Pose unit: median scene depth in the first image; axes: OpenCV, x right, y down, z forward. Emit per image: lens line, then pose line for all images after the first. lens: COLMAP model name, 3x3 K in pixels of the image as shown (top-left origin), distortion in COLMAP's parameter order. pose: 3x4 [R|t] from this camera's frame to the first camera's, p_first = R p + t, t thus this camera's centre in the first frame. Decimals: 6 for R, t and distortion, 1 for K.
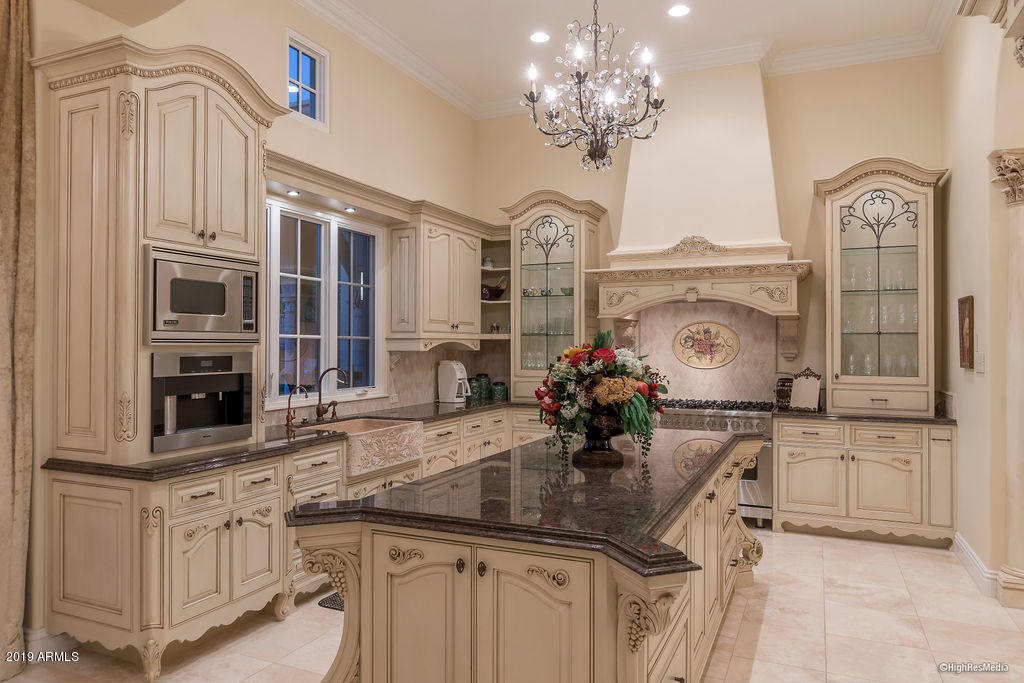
lens RADIAL K [[686.4, 0, 514.1], [0, 686.4, 335.6], [0, 0, 1]] dist [-0.002593, 0.001461]
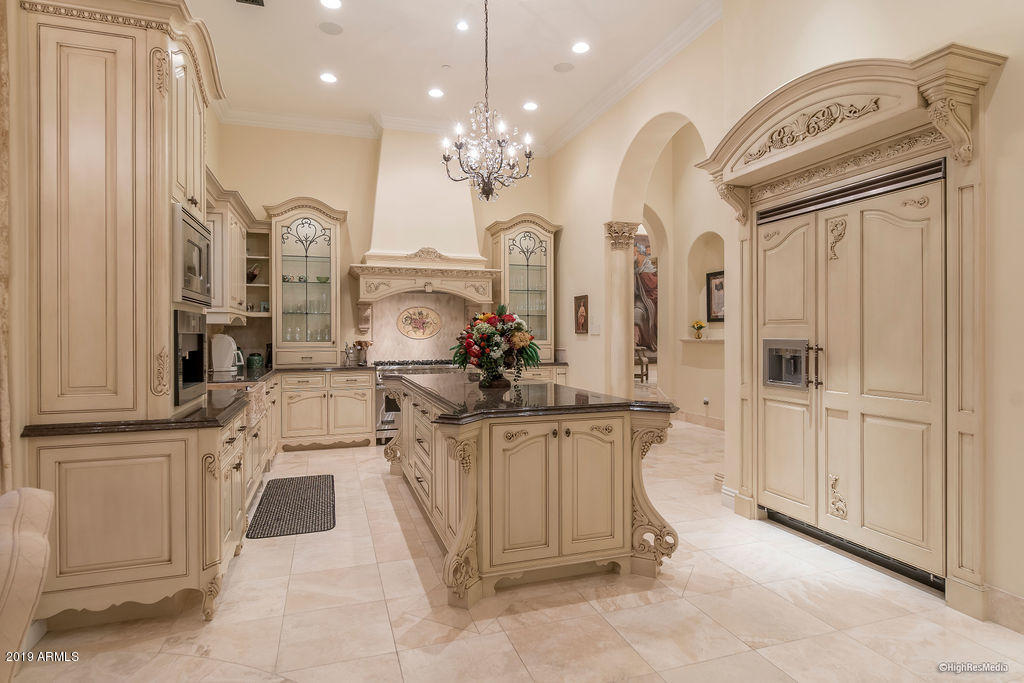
lens RADIAL K [[533.8, 0, 511.6], [0, 533.8, 332.1], [0, 0, 1]] dist [-0.000750, 0.001486]
pose [[0.739082, -0.000845, 0.673614, -0.380732], [-0.005178, 0.999963, 0.006935, 0.027770], [-0.673595, -0.008613, 0.739050, 0.036579]]
